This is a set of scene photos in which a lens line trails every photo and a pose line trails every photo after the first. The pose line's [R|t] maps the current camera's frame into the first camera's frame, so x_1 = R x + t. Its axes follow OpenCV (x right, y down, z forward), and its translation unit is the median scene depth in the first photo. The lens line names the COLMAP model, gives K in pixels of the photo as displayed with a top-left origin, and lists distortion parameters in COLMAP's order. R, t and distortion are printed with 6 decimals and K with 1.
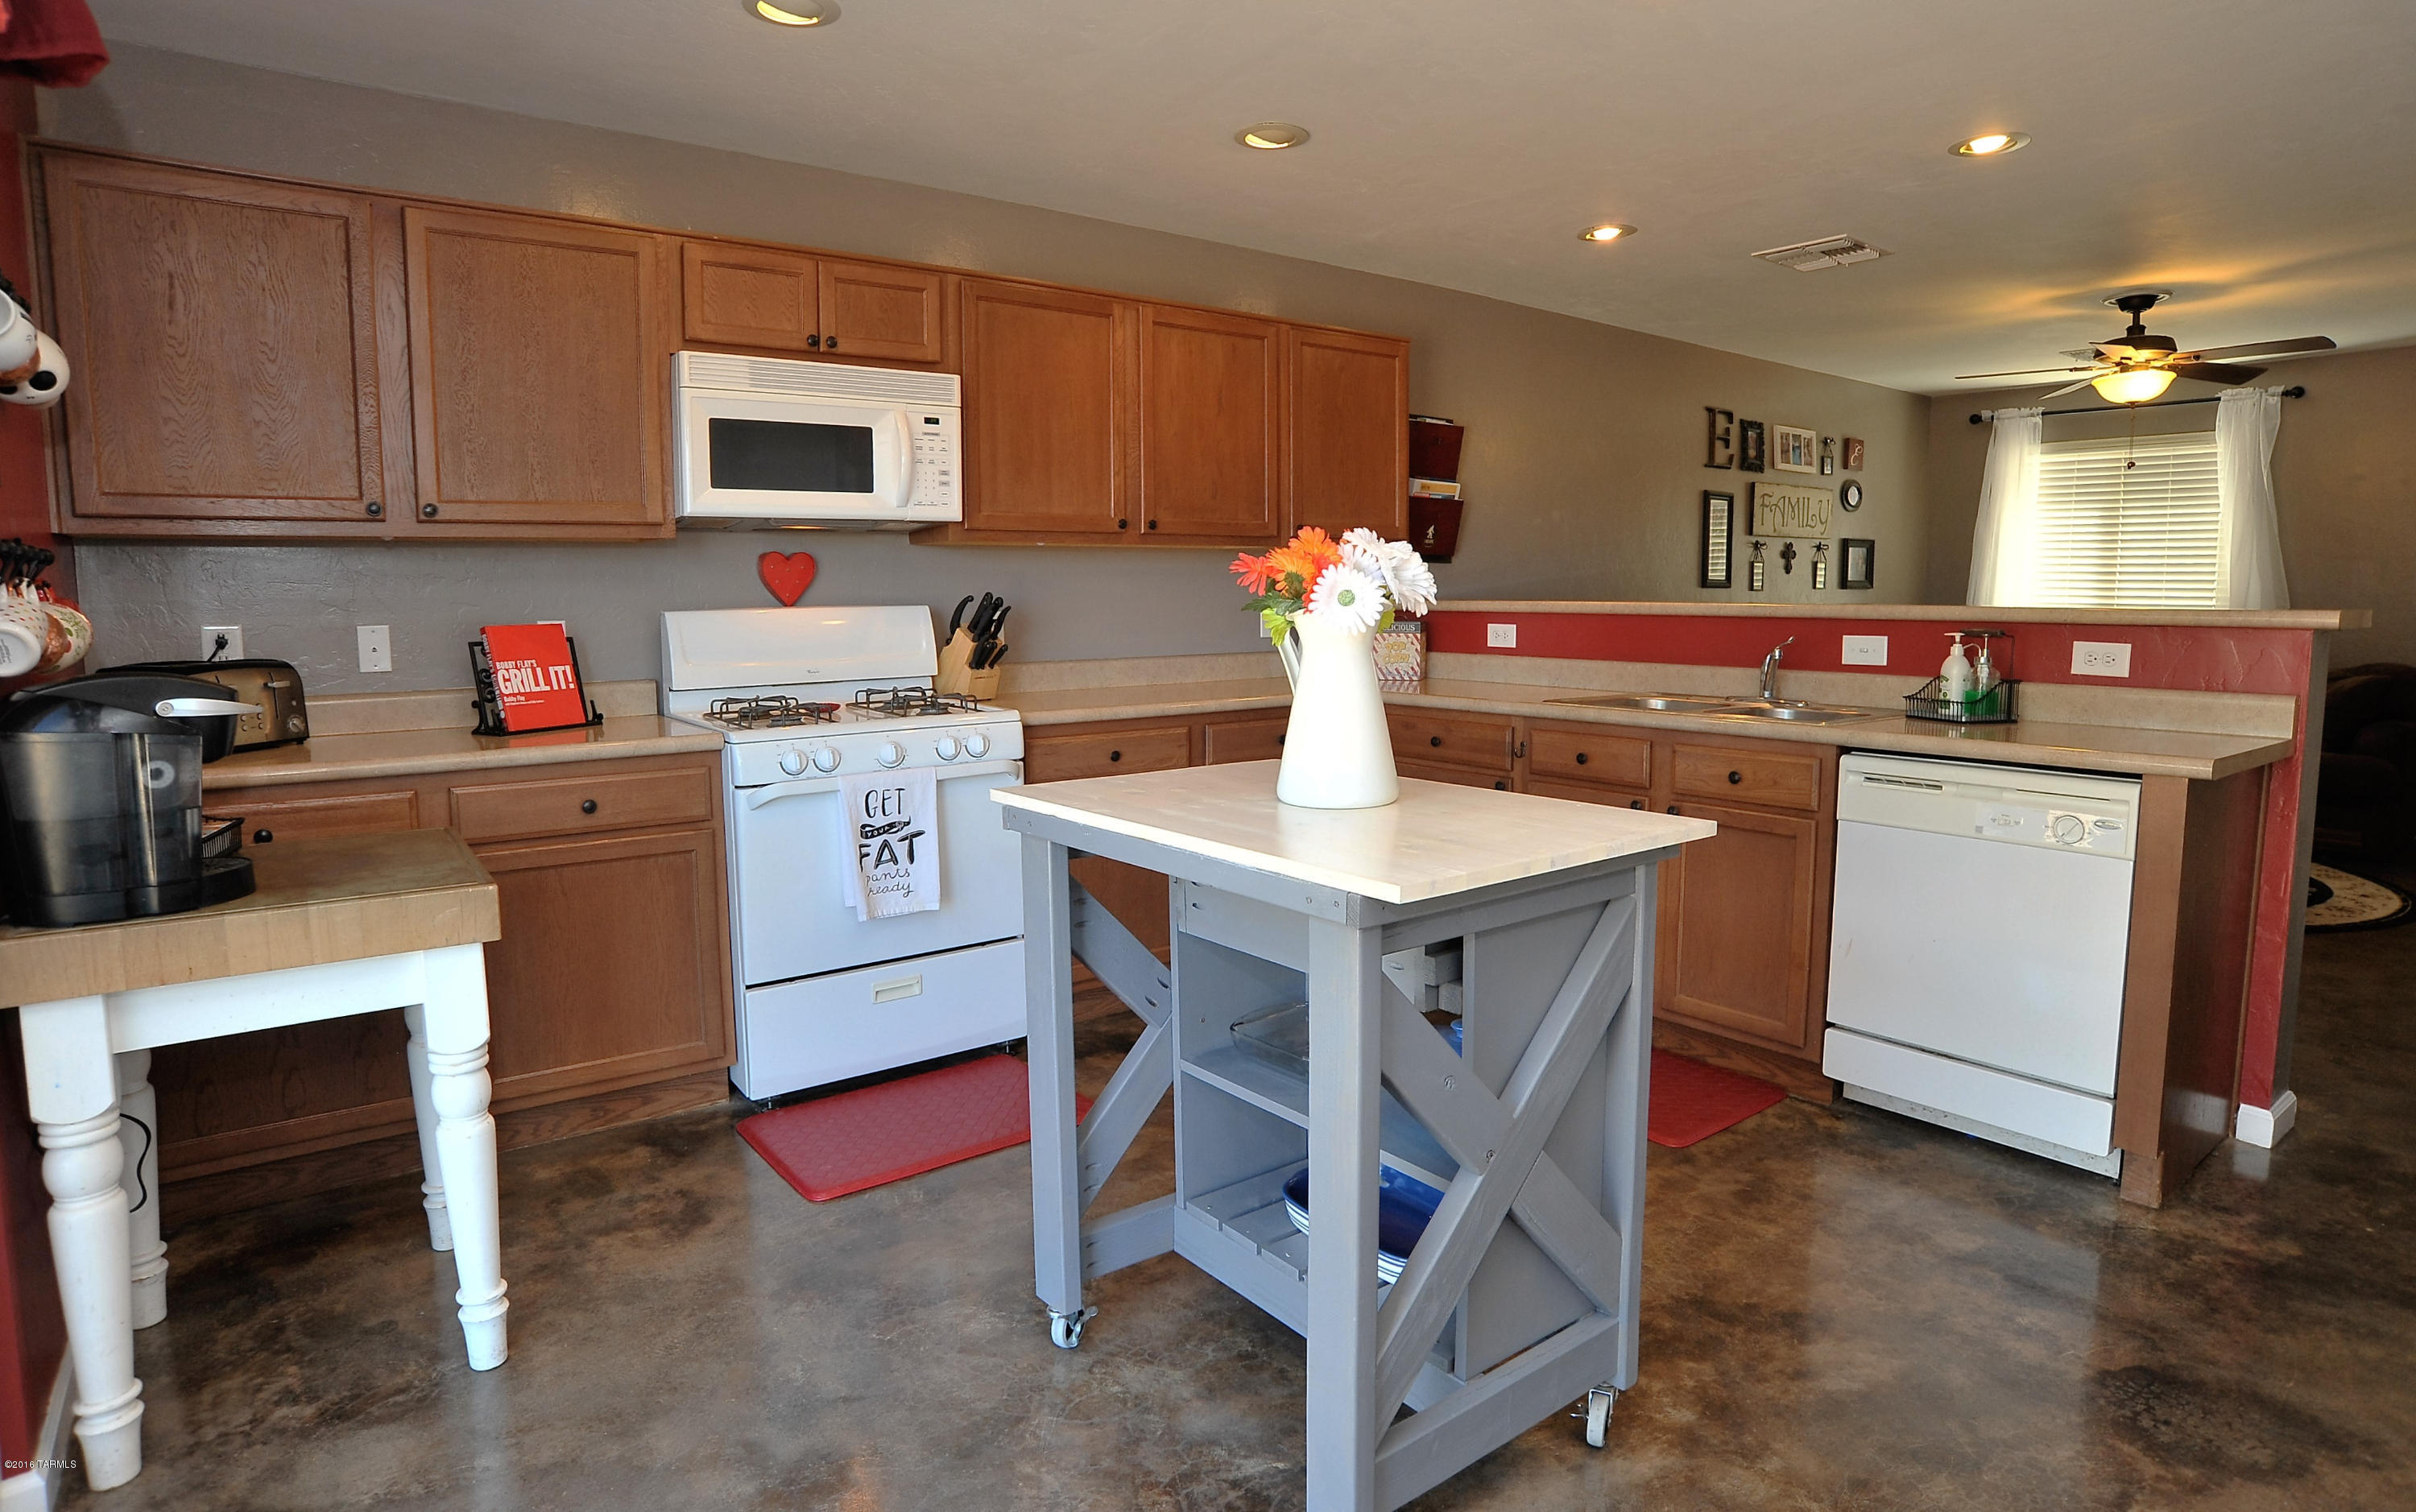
lens RADIAL K [[1274.9, 0, 1199.9], [0, 1274.9, 725.9], [0, 0, 1]] dist [-0.102047, 0.044222]
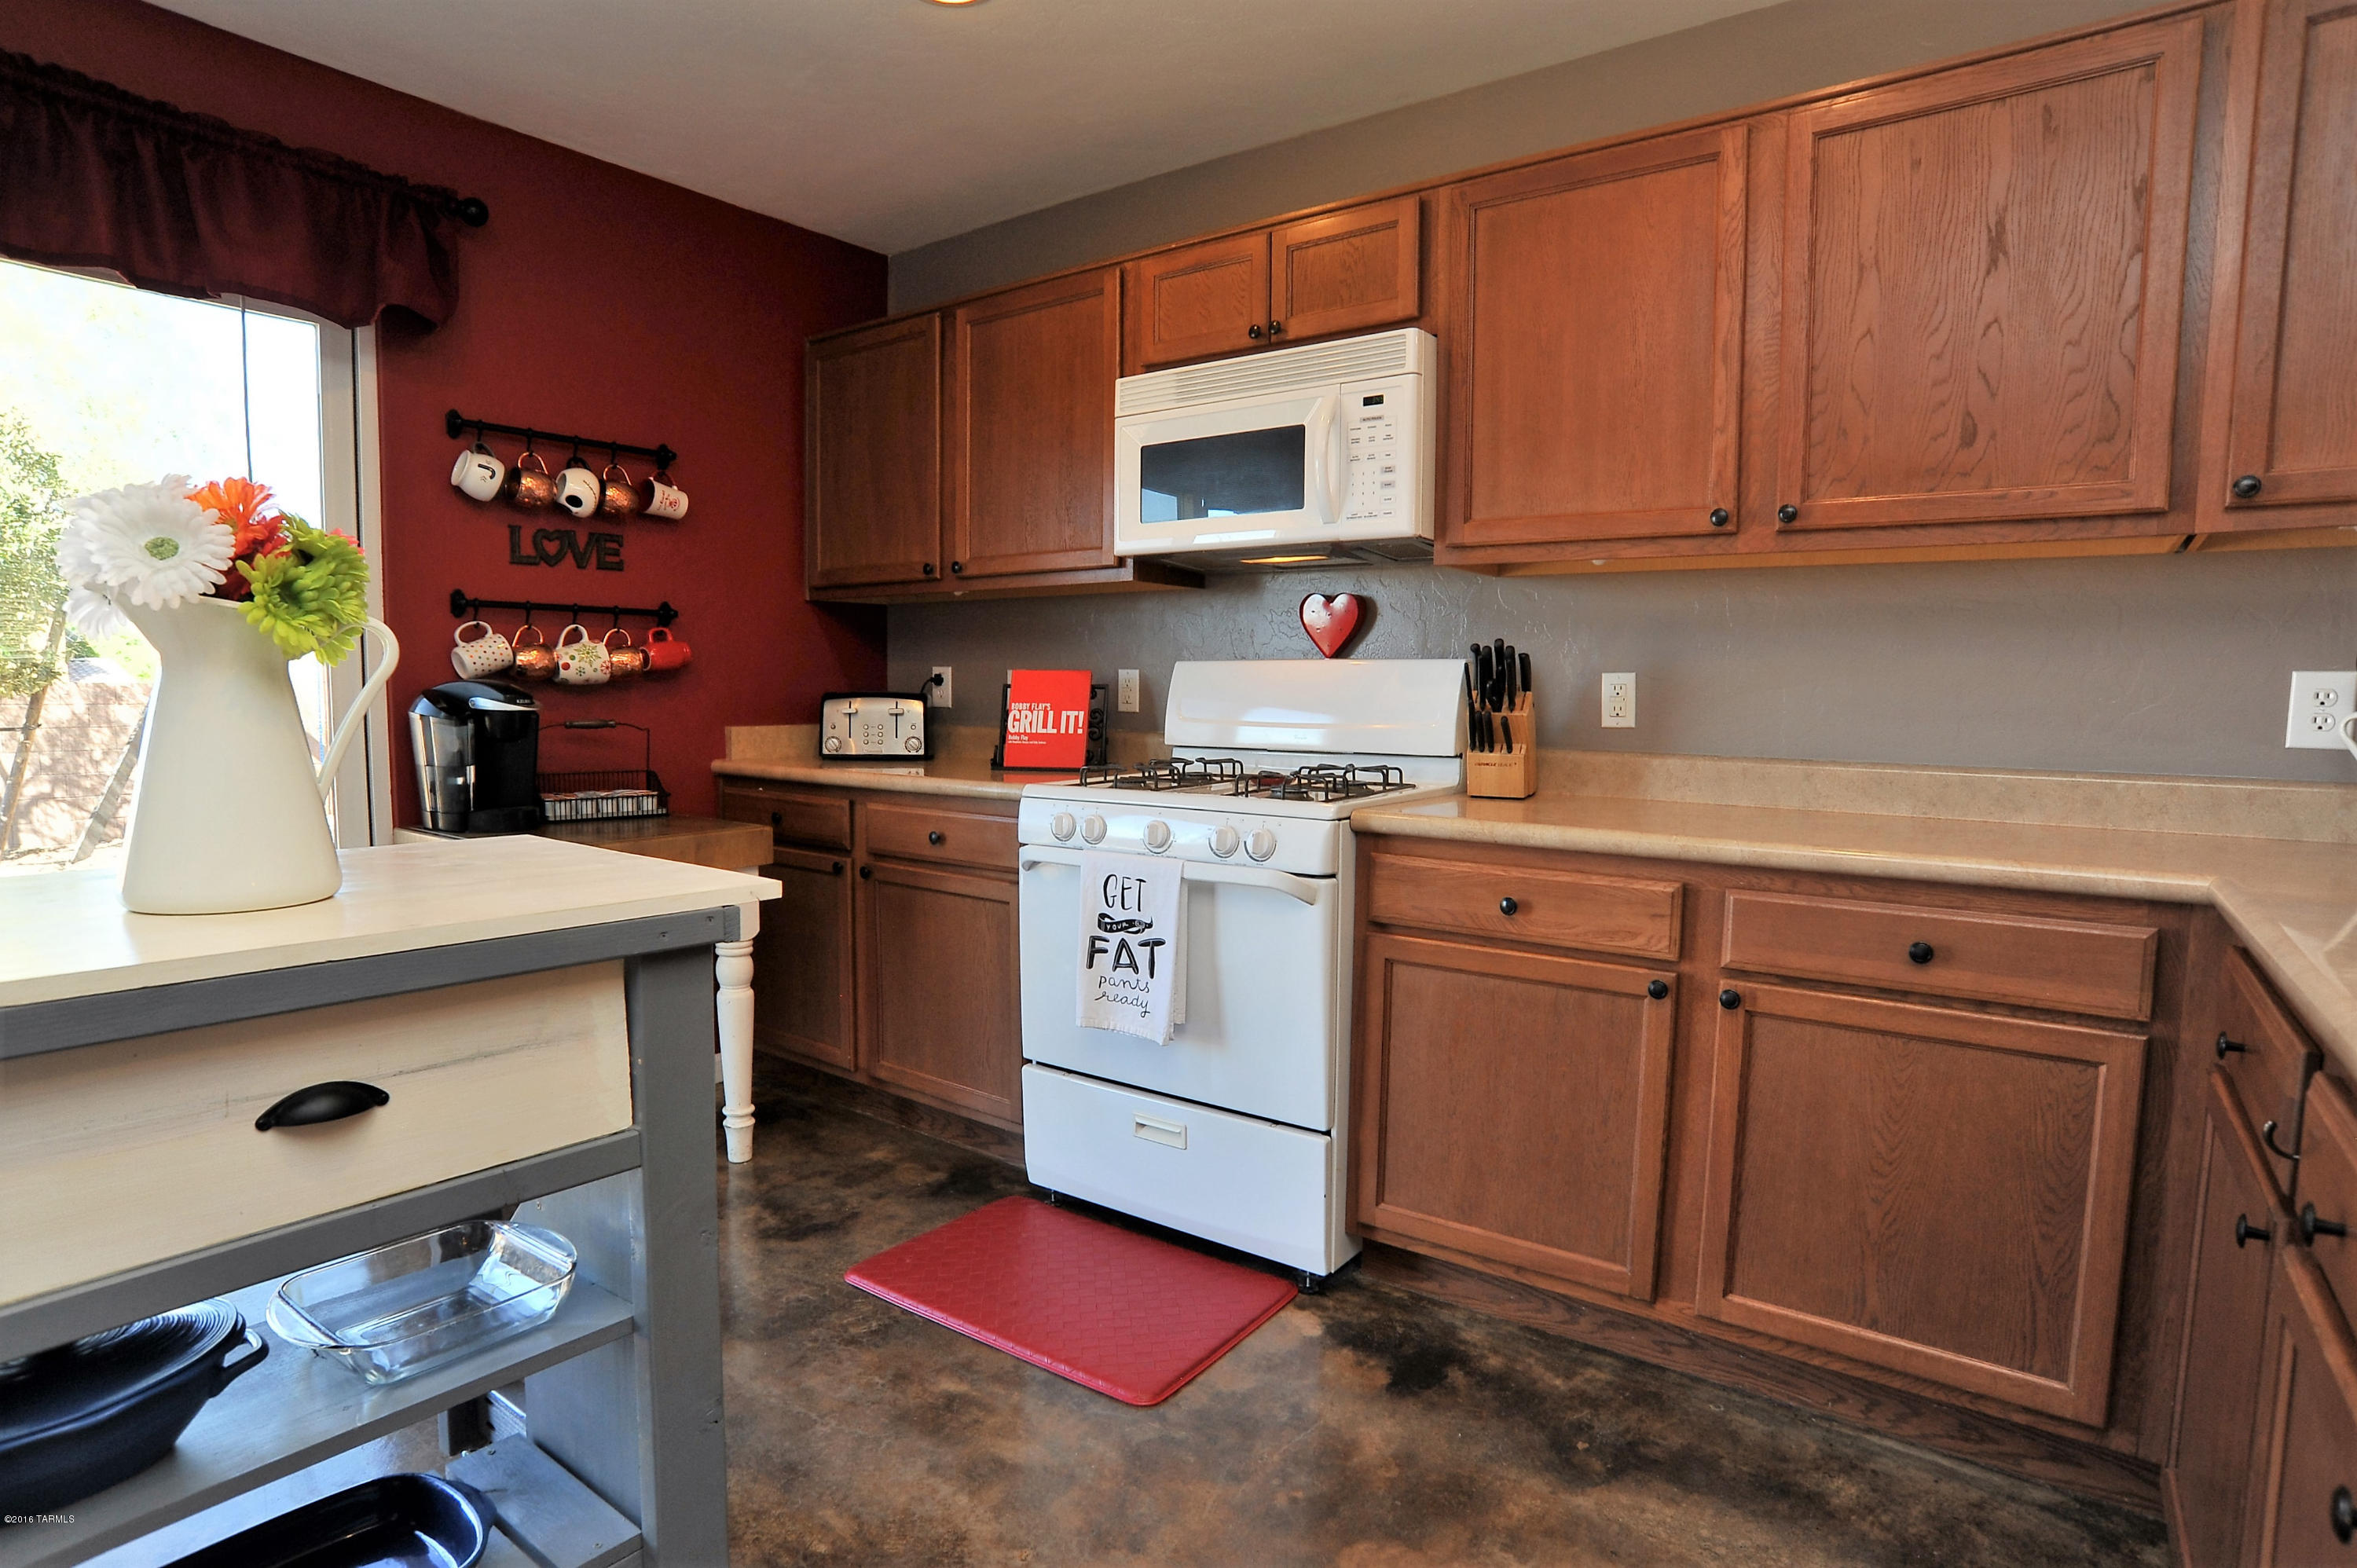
lens RADIAL K [[1243.4, 0, 1172.1], [0, 1243.4, 801.6], [0, 0, 1]] dist [-0.109891, 0.056316]
pose [[0.284317, 0.097847, -0.953724, 0.455212], [-0.113203, 0.991246, 0.067950, -0.048340], [0.952024, 0.088646, 0.292904, 0.711423]]
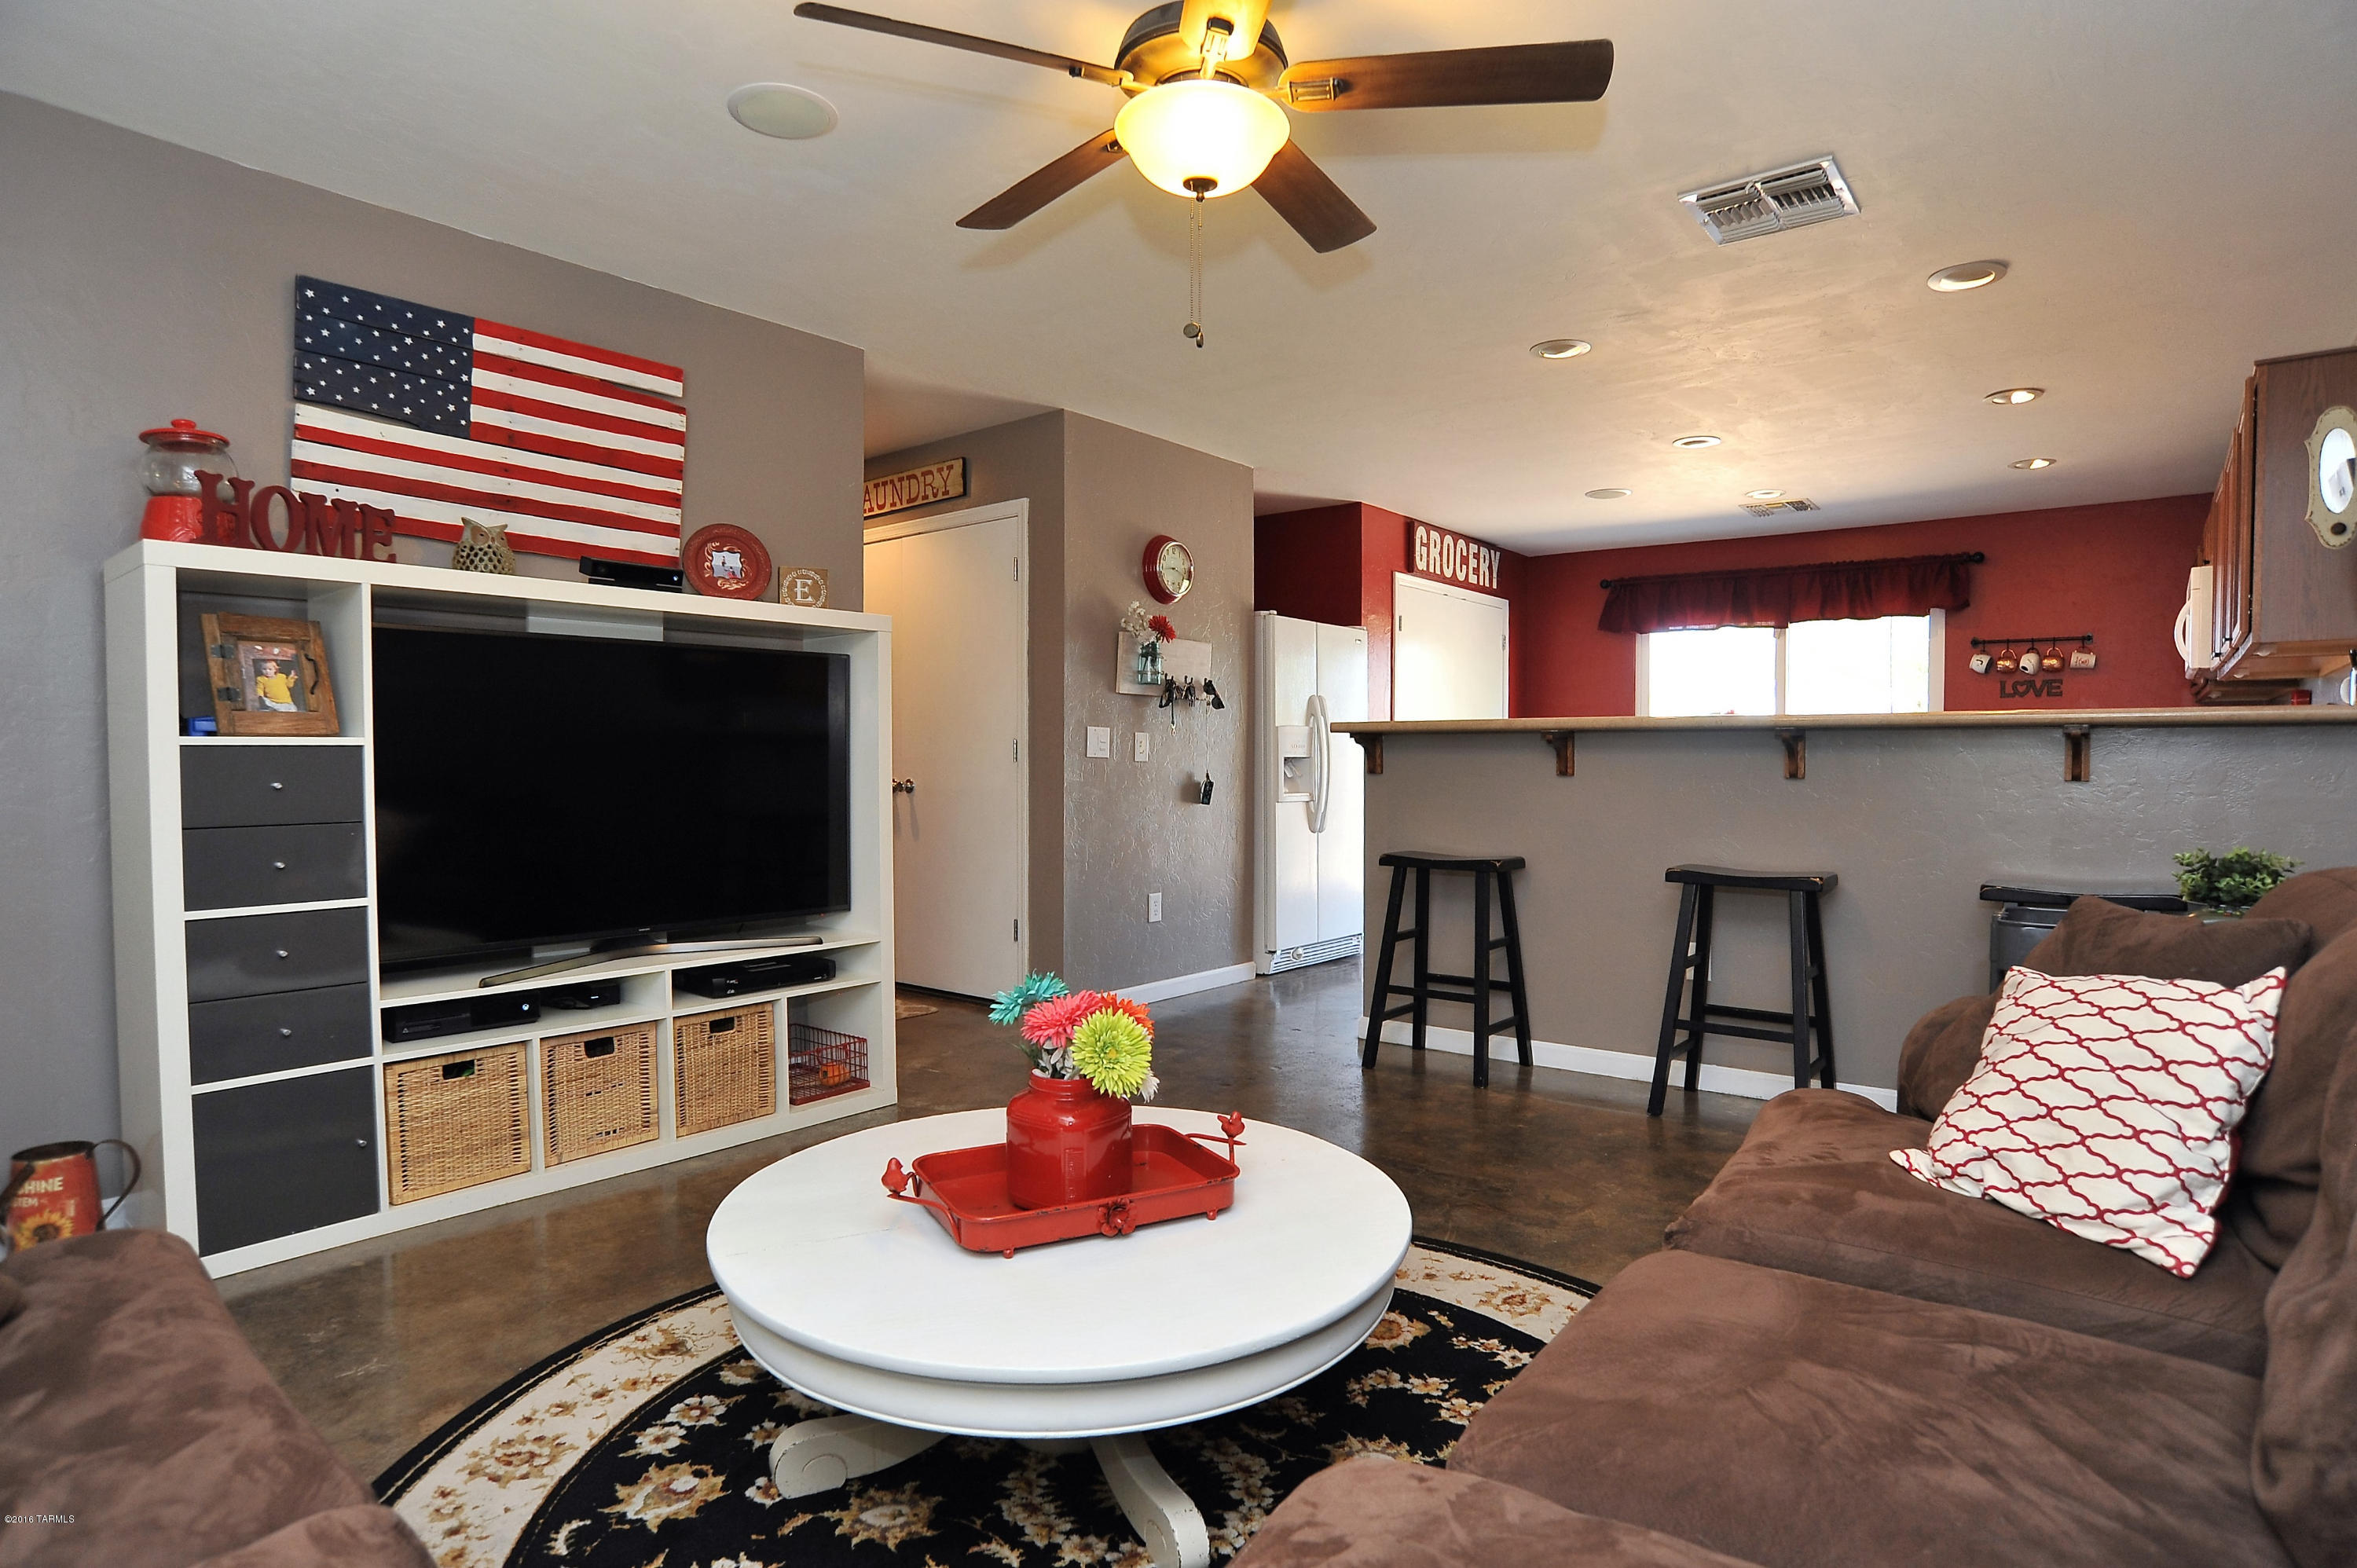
lens RADIAL K [[1243.4, 0, 1172.1], [0, 1243.4, 801.6], [0, 0, 1]] dist [-0.109891, 0.056316]
pose [[-0.969015, 0.013383, -0.246640, 1.304410], [-0.021504, 0.990169, 0.138213, -0.178398], [0.246065, 0.139234, -0.959201, 2.084341]]
